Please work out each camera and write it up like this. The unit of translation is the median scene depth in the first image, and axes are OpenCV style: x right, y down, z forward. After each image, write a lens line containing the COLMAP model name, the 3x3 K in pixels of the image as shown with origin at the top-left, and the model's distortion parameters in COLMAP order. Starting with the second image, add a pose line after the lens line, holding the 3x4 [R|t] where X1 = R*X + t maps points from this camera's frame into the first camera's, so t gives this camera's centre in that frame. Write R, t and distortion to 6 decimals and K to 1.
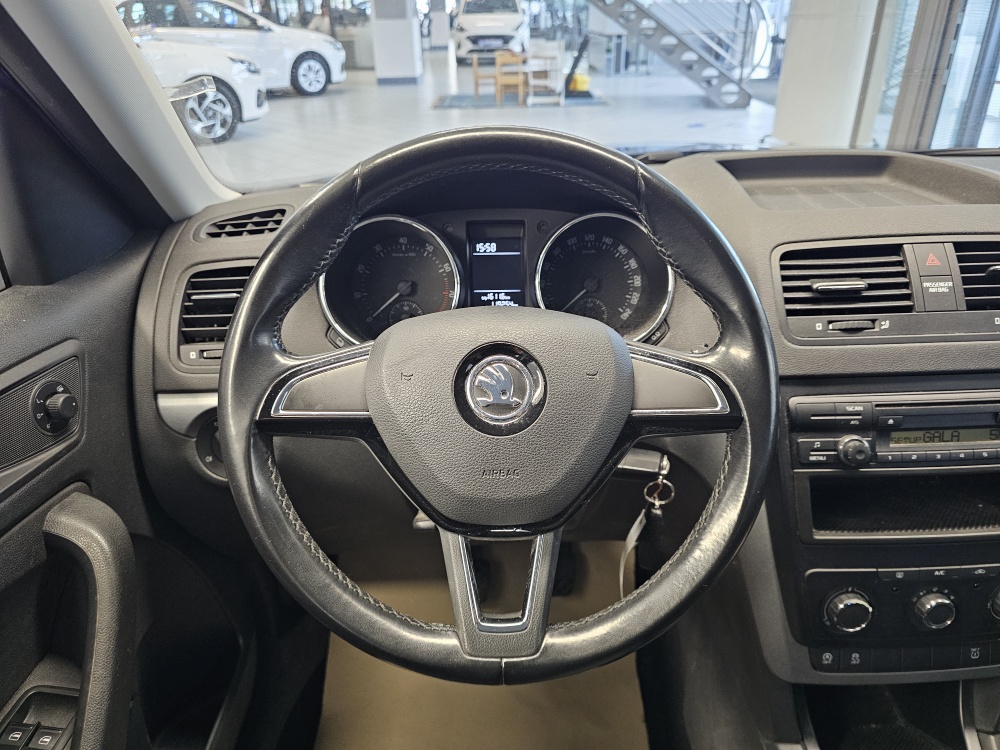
lens RADIAL K [[674.1, 0, 502.0], [0, 674.1, 371.5], [0, 0, 1]] dist [0.041225, -0.049396]
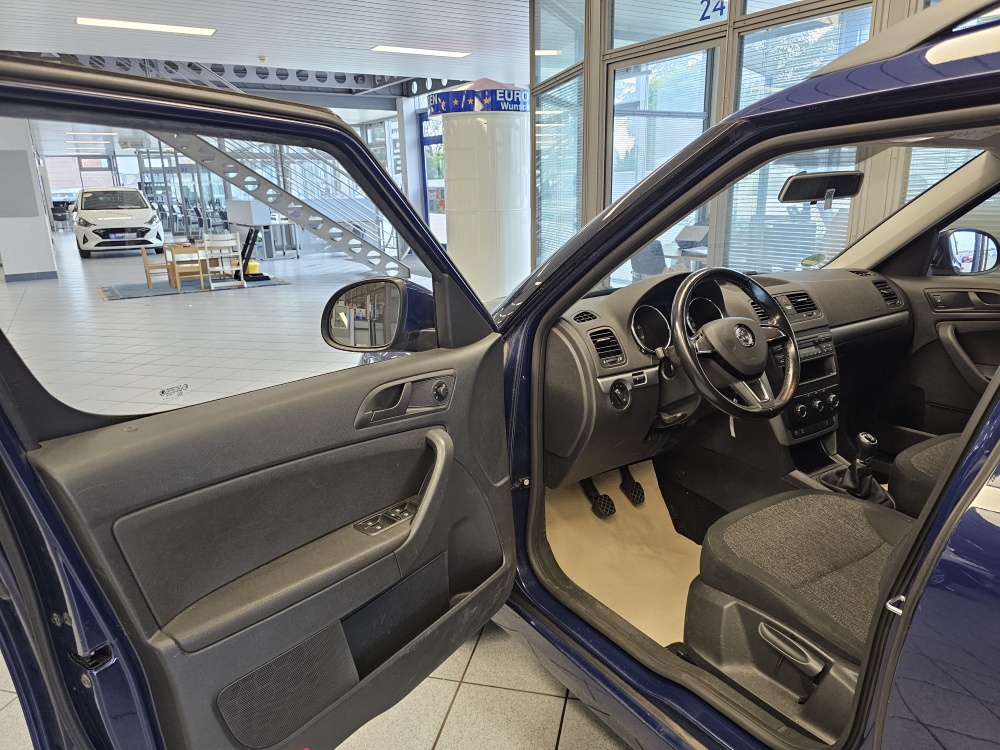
lens RADIAL K [[674.1, 0, 507.9], [0, 674.1, 378.3], [0, 0, 1]] dist [0.041225, -0.049396]
pose [[0.833158, -0.142645, 0.534322, -2.047732], [0.262147, 0.952588, -0.154454, 0.314136], [-0.486956, 0.268755, 0.831050, -0.869146]]
